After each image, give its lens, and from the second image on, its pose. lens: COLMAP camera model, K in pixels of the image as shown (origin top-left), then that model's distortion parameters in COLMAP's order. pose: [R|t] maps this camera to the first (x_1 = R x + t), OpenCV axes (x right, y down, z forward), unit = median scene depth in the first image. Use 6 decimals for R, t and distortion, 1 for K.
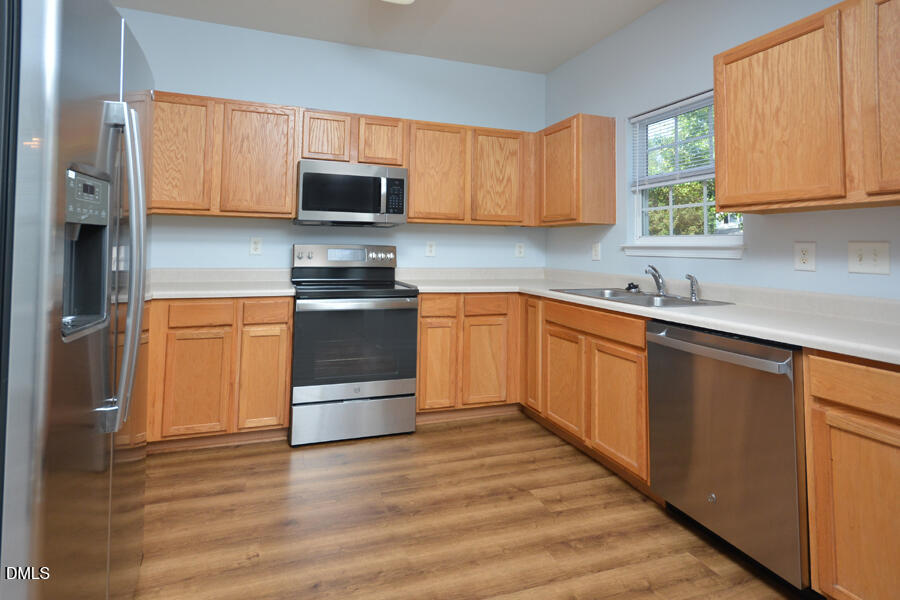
lens RADIAL K [[440.9, 0, 412.1], [0, 440.9, 223.5], [0, 0, 1]] dist [0.001352, 0.000280]
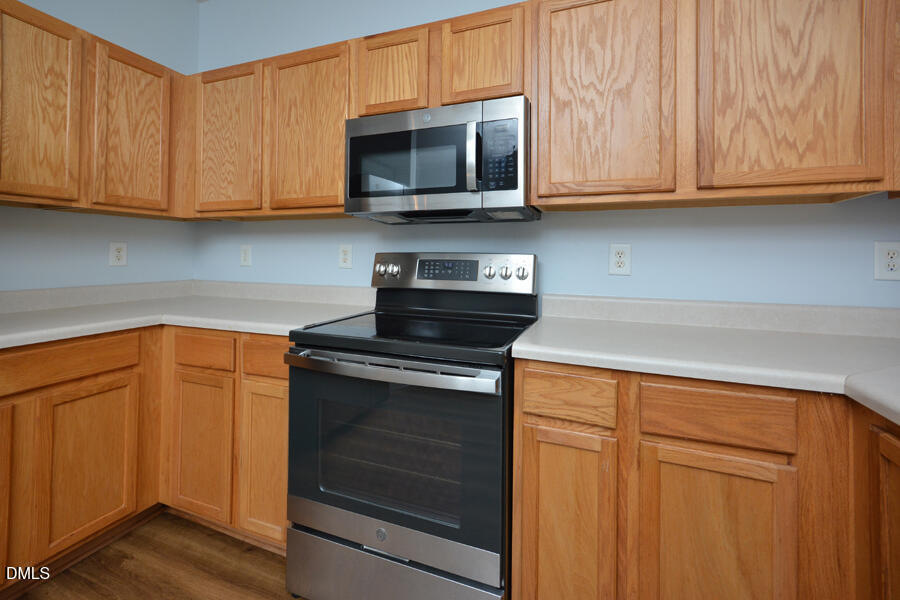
lens RADIAL K [[407.2, 0, 439.3], [0, 407.2, 247.4], [0, 0, 1]] dist [0.001328, 0.000466]
pose [[0.777789, -0.022220, -0.628133, 0.213321], [0.037298, 0.999245, 0.010836, 0.038495], [0.627418, -0.031856, 0.778031, 0.632575]]
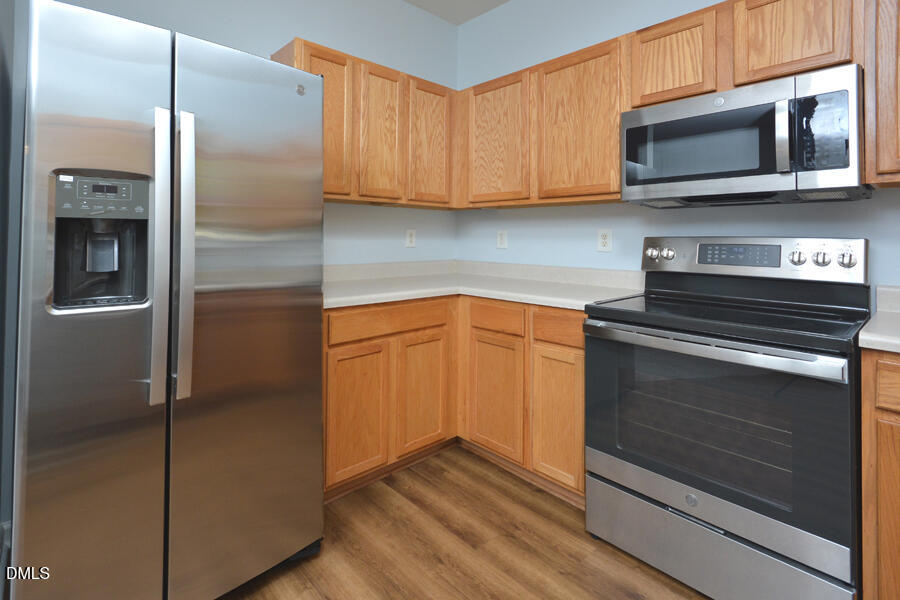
lens RADIAL K [[435.6, 0, 415.5], [0, 435.6, 226.8], [0, 0, 1]] dist [0.000275, 0.000275]
pose [[0.394665, -0.035601, -0.918135, 0.229276], [0.045245, 0.998790, -0.019280, 0.030420], [0.917711, -0.033932, 0.395798, 0.447649]]
